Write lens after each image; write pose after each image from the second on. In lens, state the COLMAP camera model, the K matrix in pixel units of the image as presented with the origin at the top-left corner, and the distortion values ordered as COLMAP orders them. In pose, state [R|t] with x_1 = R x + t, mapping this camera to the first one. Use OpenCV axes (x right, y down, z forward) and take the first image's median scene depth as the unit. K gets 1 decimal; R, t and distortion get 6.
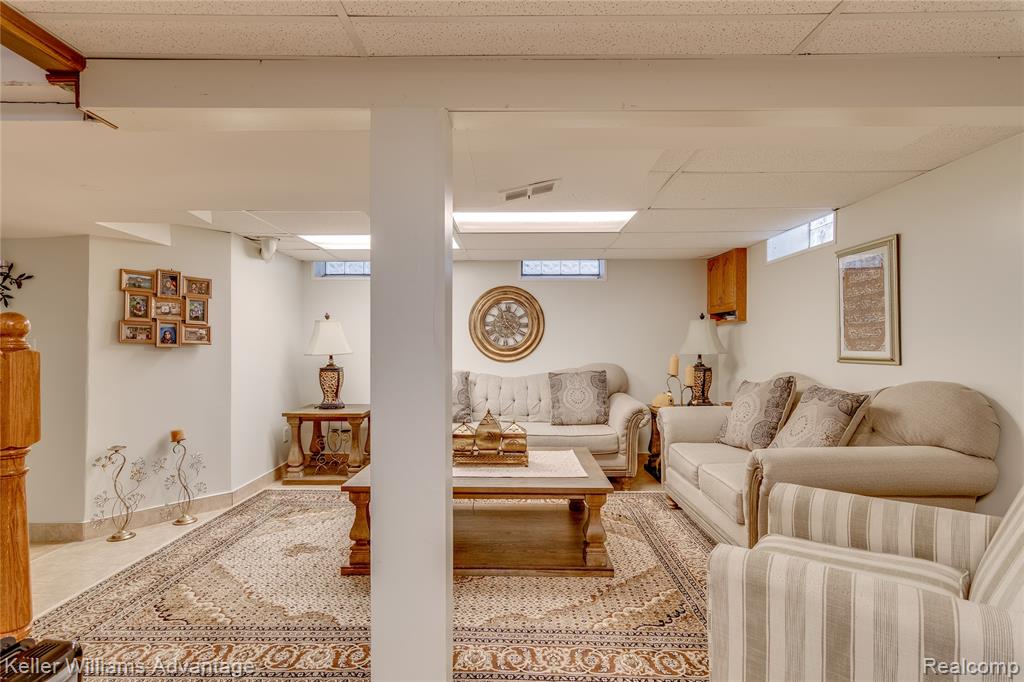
lens RADIAL K [[490.8, 0, 512.4], [0, 490.8, 341.8], [0, 0, 1]] dist [-0.001019, 0.002024]
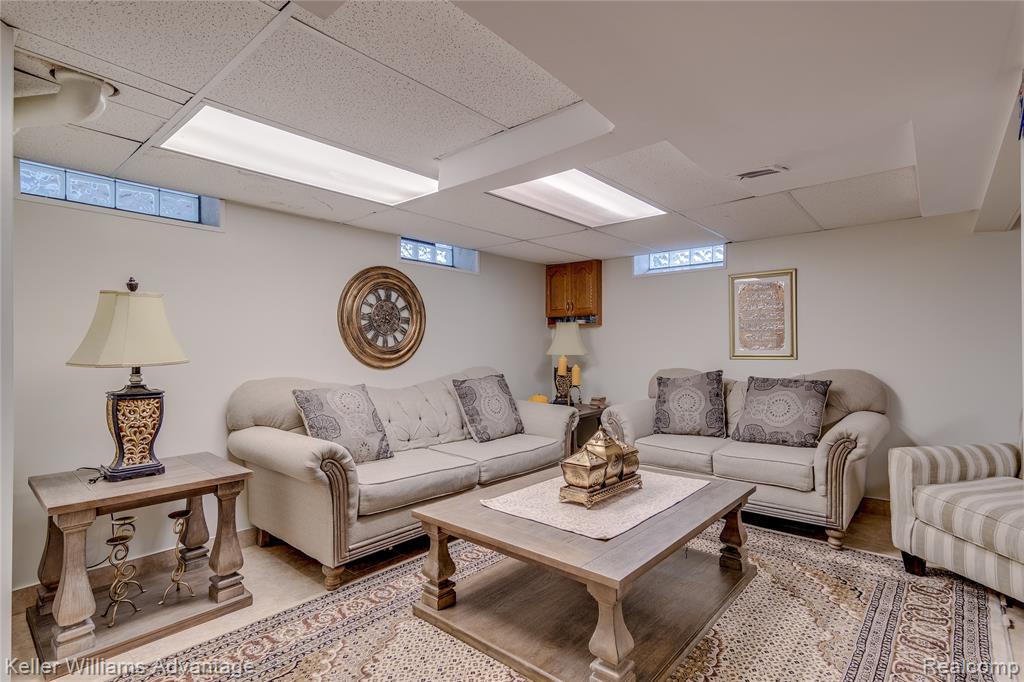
lens RADIAL K [[490.8, 0, 518.2], [0, 490.8, 348.1], [0, 0, 1]] dist [-0.001019, 0.002024]
pose [[0.651997, -0.001510, 0.758220, -0.482613], [-0.003508, 0.999981, 0.005008, 0.005534], [-0.758214, -0.005925, 0.651979, 0.391192]]
